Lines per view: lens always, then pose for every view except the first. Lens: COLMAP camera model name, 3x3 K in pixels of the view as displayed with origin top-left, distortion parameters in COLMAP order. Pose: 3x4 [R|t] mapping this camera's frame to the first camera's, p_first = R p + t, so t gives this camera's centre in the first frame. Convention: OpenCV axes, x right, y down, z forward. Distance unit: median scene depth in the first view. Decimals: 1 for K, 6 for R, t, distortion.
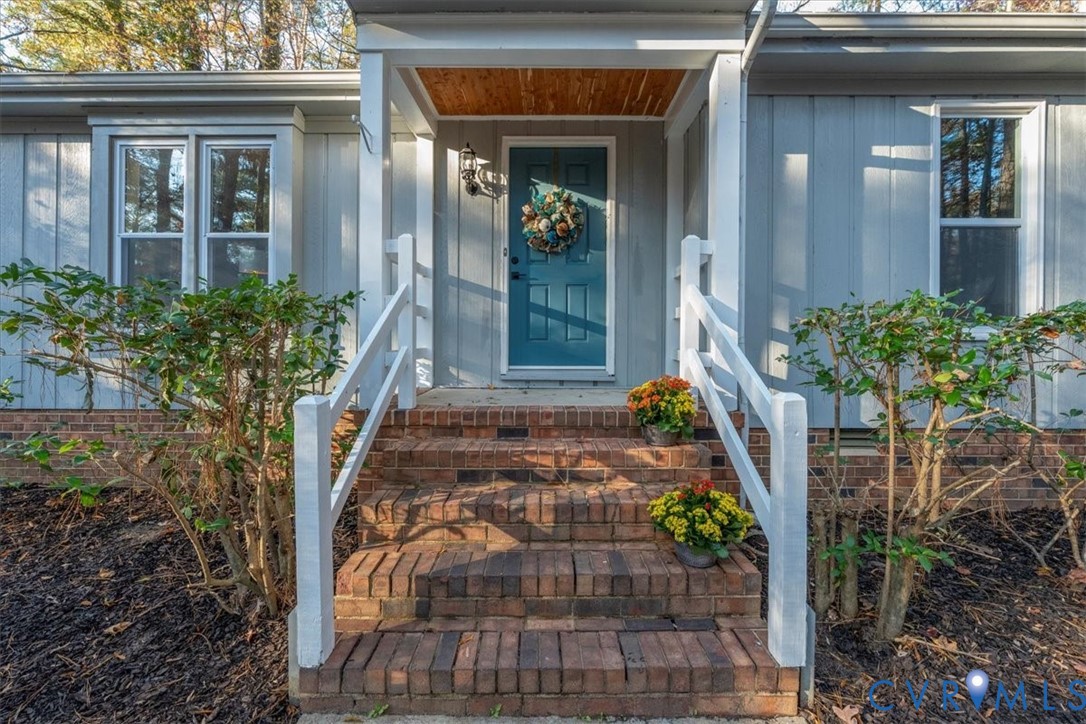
lens RADIAL K [[430.5, 0, 543.9], [0, 430.5, 363.8], [0, 0, 1]] dist [-0.001983, -0.000372]
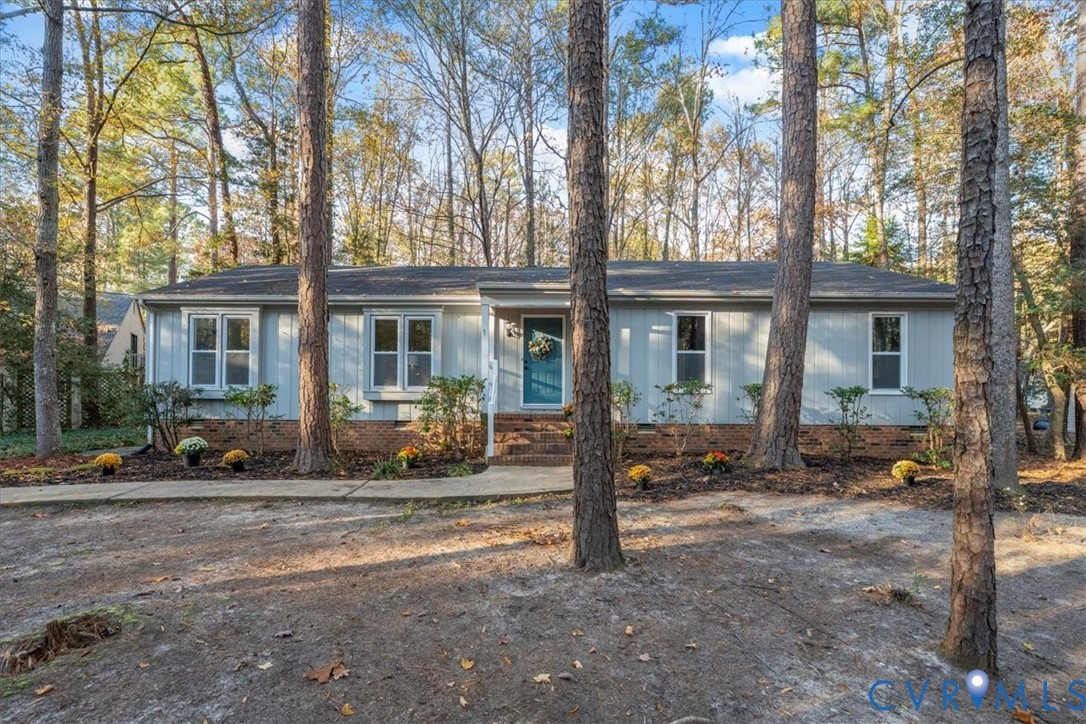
lens RADIAL K [[430.5, 0, 543.9], [0, 430.5, 363.8], [0, 0, 1]] dist [-0.001983, -0.000372]
pose [[0.999724, 0.004247, 0.023090, -0.020416], [-0.000833, 0.989304, -0.145864, 0.140365], [-0.023463, 0.145805, 0.989035, -1.537450]]
